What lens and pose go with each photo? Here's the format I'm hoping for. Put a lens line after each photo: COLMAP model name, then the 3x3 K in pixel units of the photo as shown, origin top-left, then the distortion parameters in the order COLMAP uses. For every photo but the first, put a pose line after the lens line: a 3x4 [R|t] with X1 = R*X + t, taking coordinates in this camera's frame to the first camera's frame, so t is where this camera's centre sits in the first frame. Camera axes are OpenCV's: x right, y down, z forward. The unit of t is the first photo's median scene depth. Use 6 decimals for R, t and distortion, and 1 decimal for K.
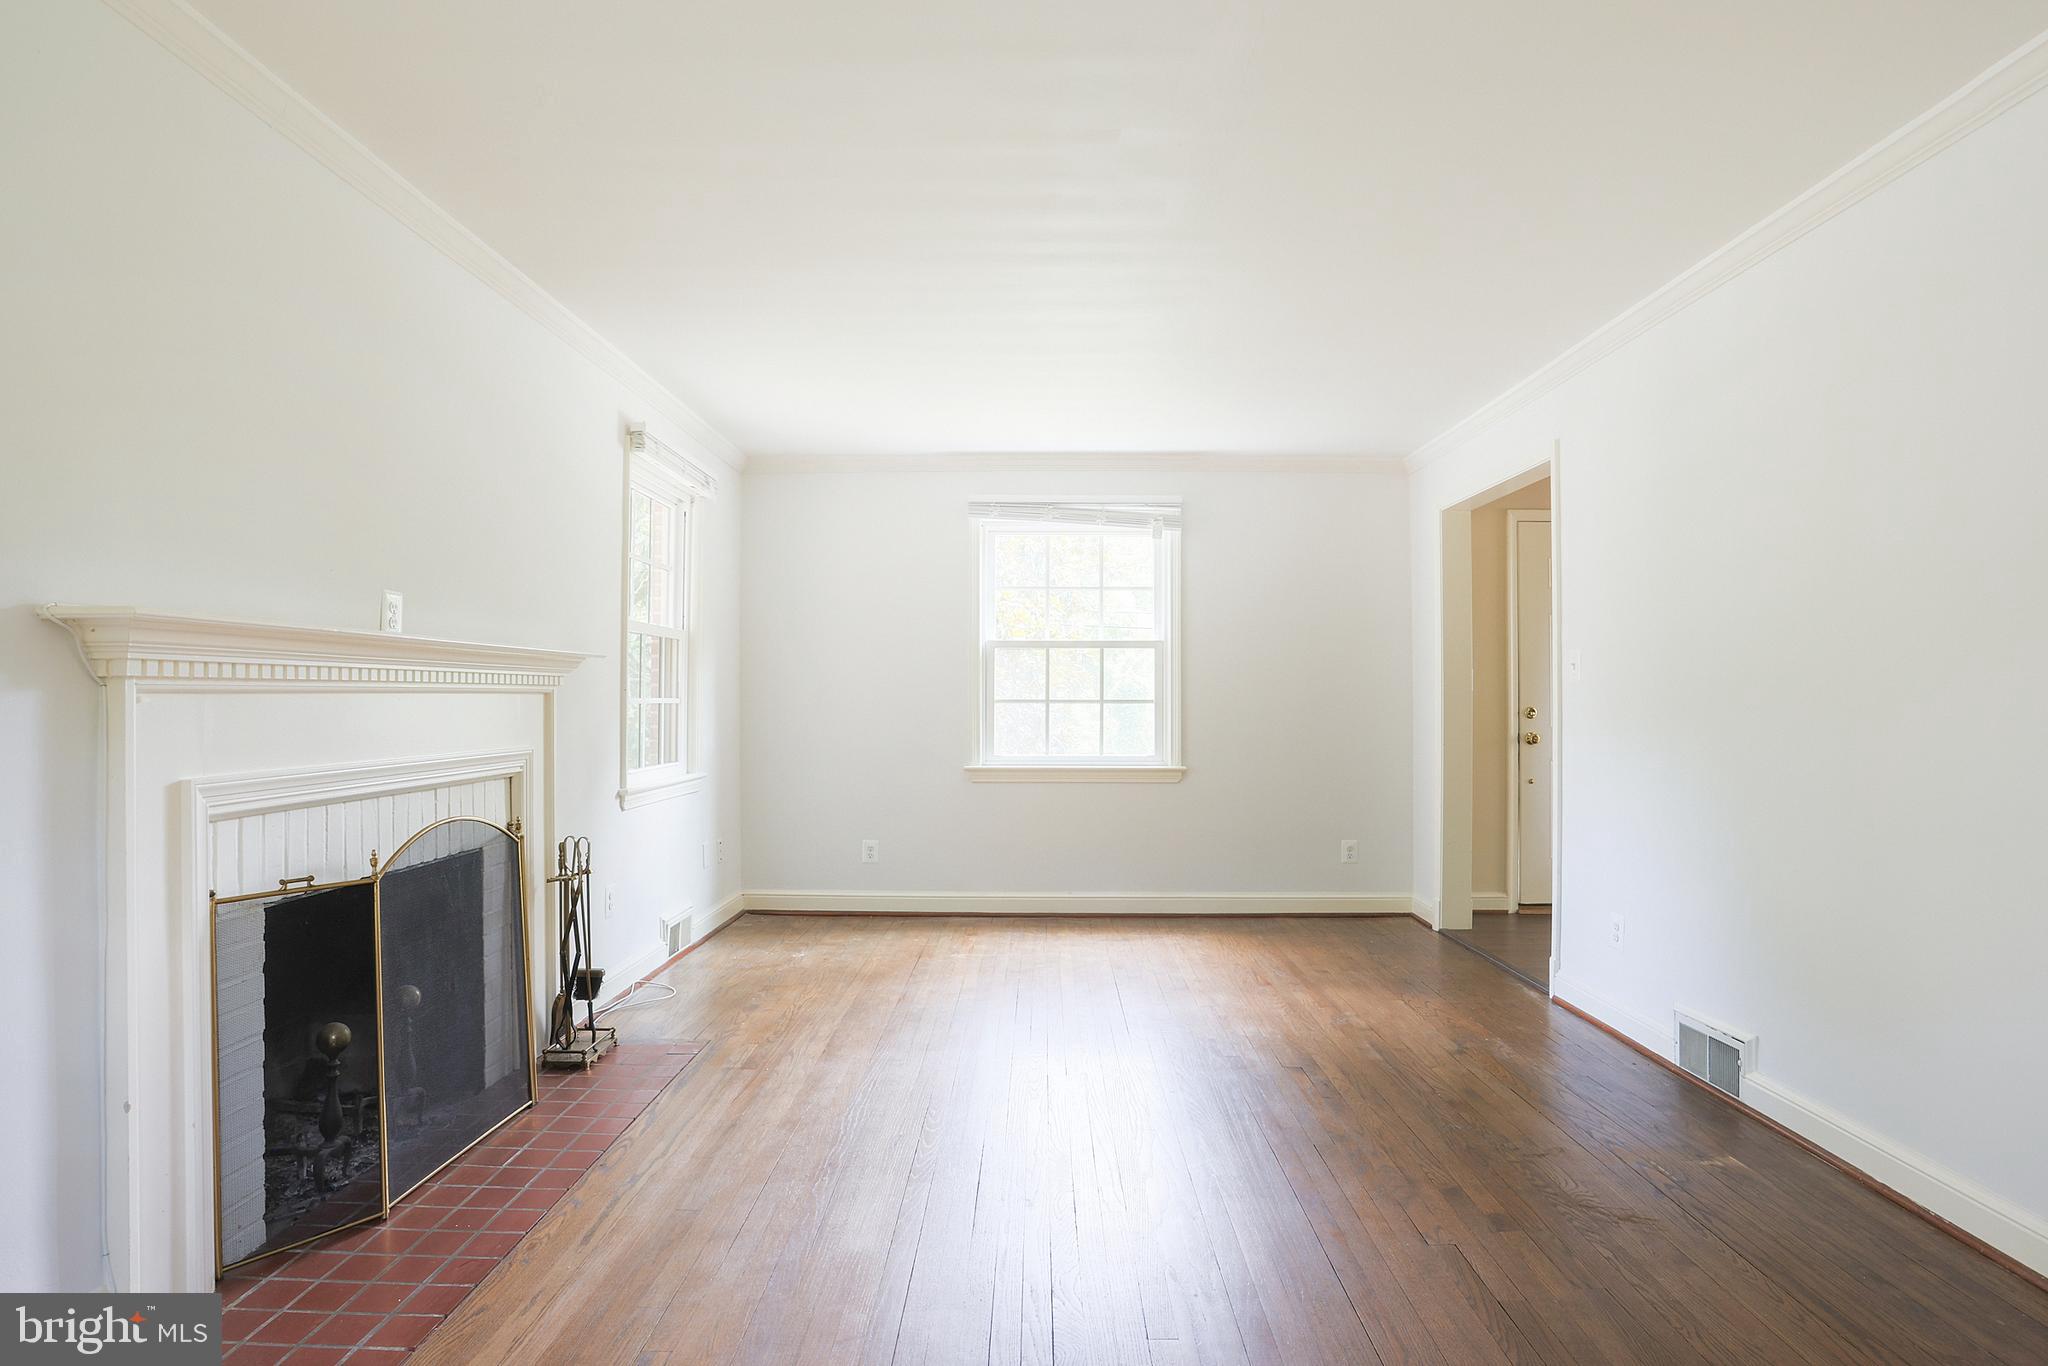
lens RADIAL K [[1078.6, 0, 1017.9], [0, 1078.6, 685.8], [0, 0, 1]] dist [-0.084626, 0.038680]
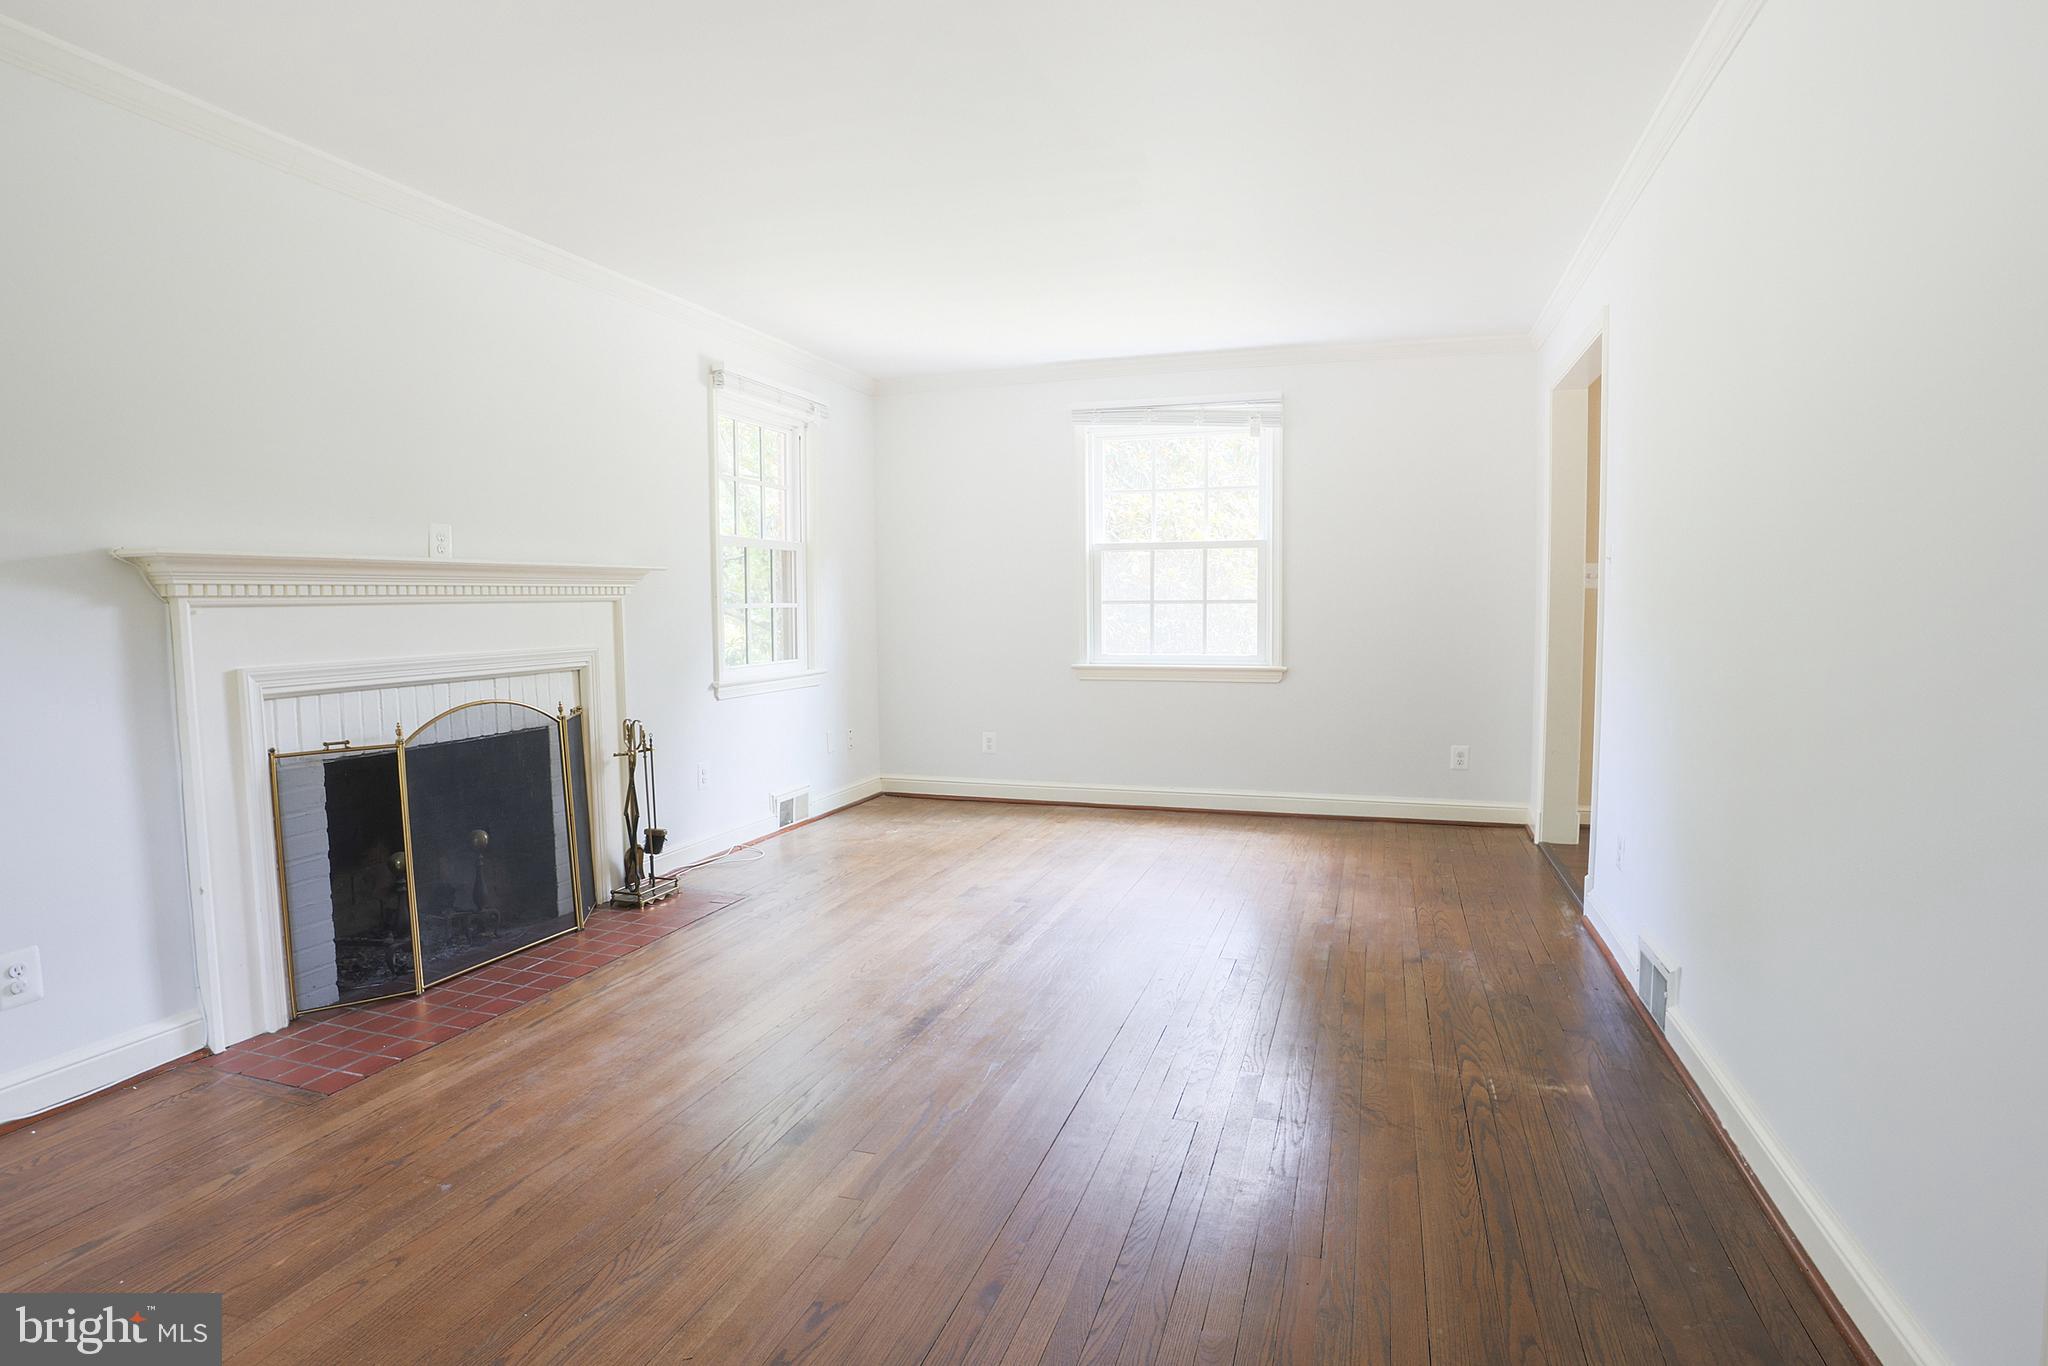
lens RADIAL K [[1063.8, 0, 1020.0], [0, 1063.8, 680.1], [0, 0, 1]] dist [-0.083508, 0.042609]
pose [[0.955202, 0.012204, -0.295703, 0.290303], [0.013650, 0.996269, 0.085211, 0.000694], [0.295640, -0.085430, 0.951472, -0.006900]]
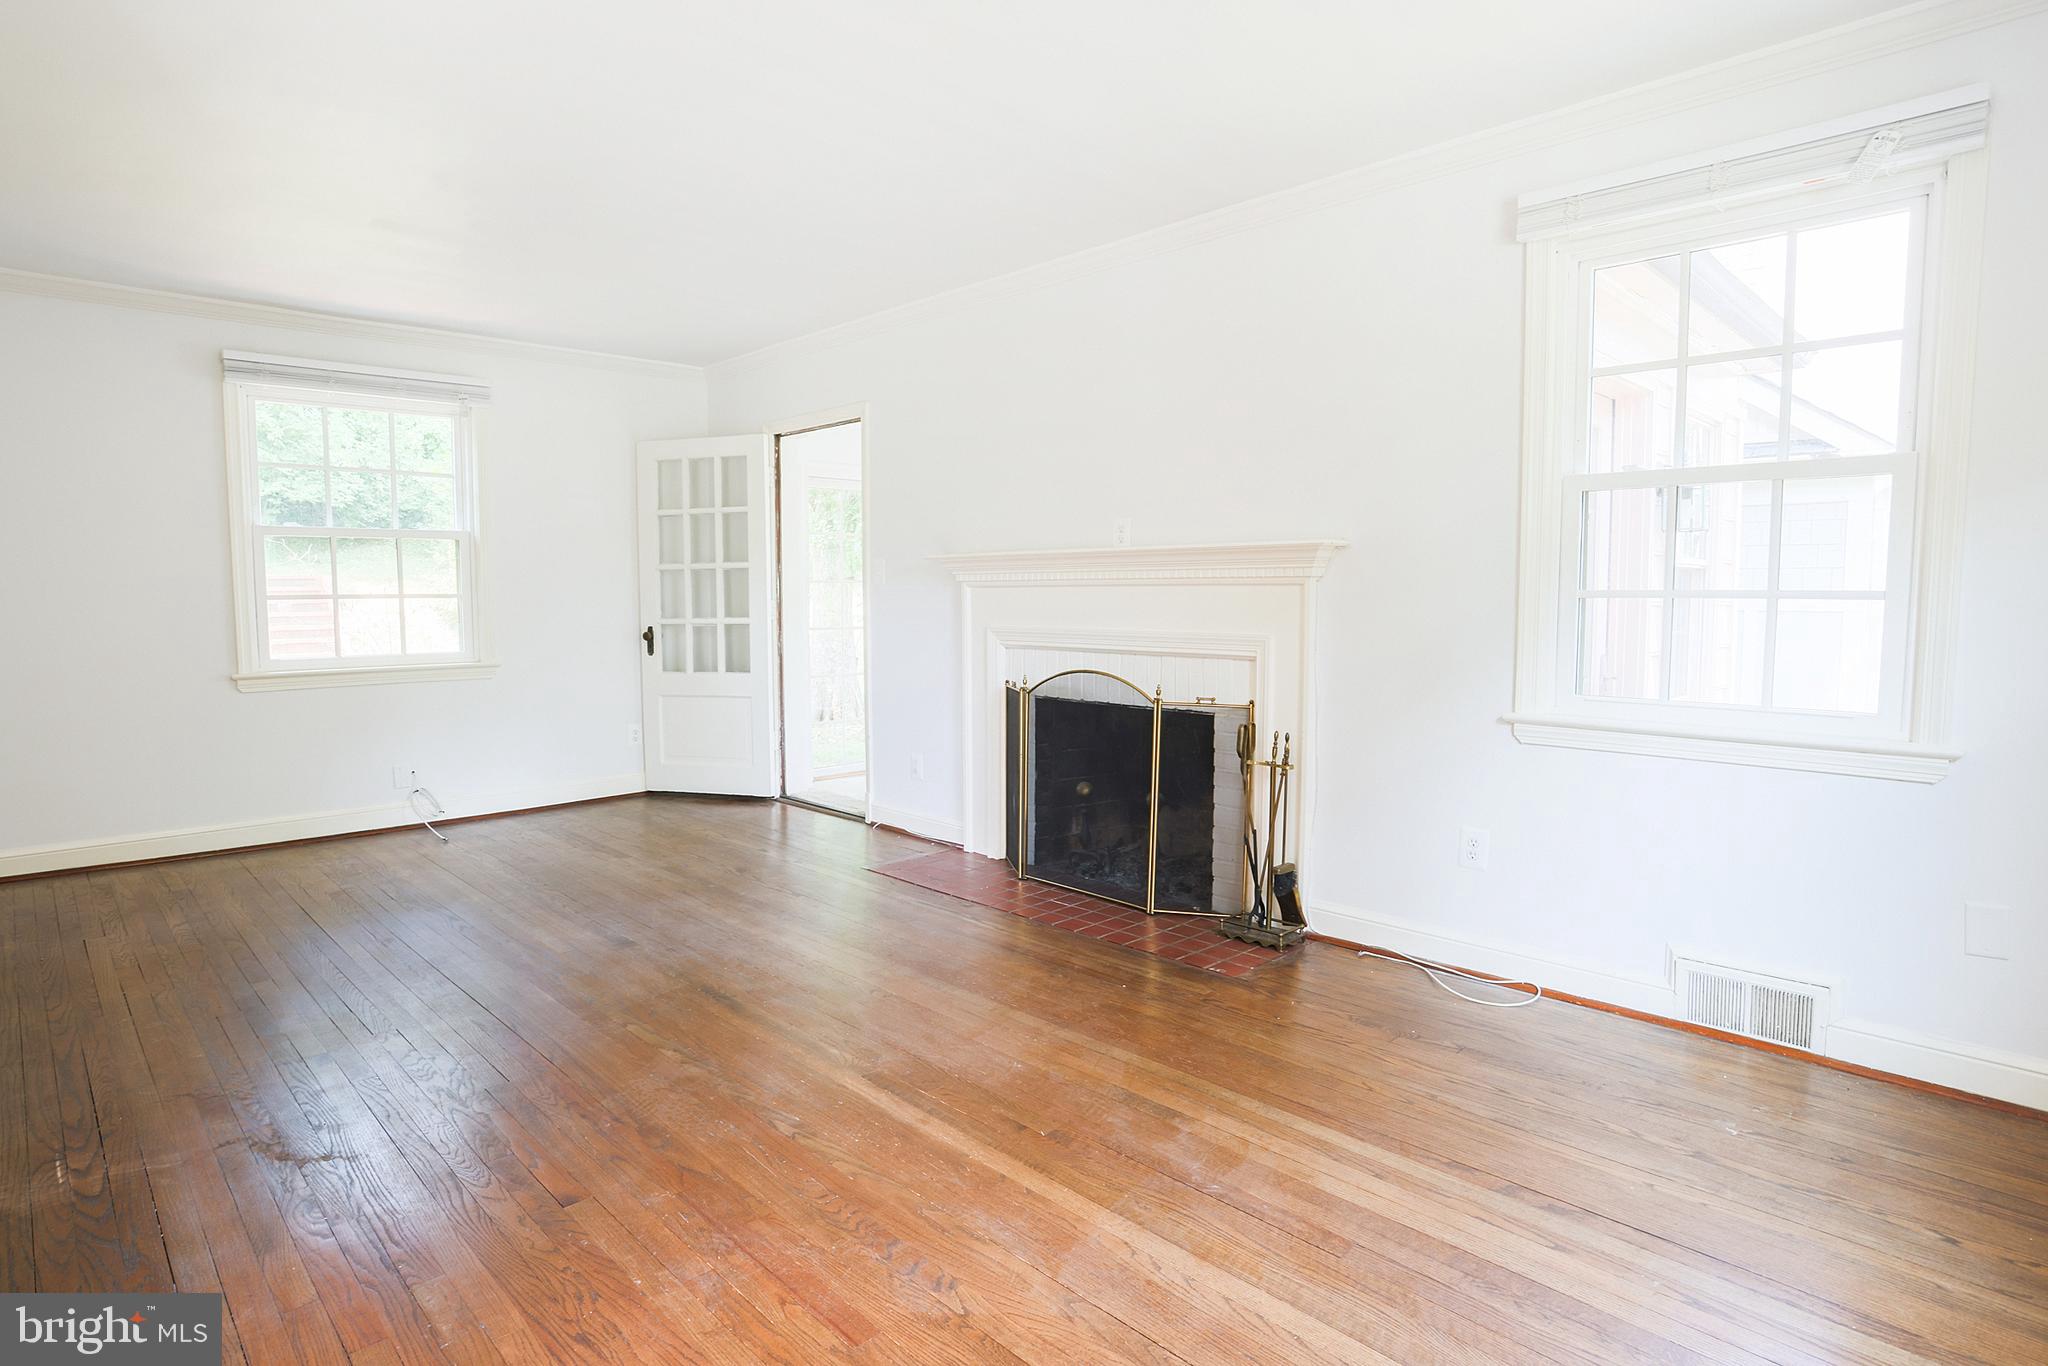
lens RADIAL K [[1078.6, 0, 1017.9], [0, 1078.6, 685.8], [0, 0, 1]] dist [-0.084626, 0.038680]
pose [[-0.697864, 0.064219, -0.713345, 0.389366], [0.010969, 0.996814, 0.079007, 0.016536], [0.716146, 0.047312, -0.696345, 1.255879]]
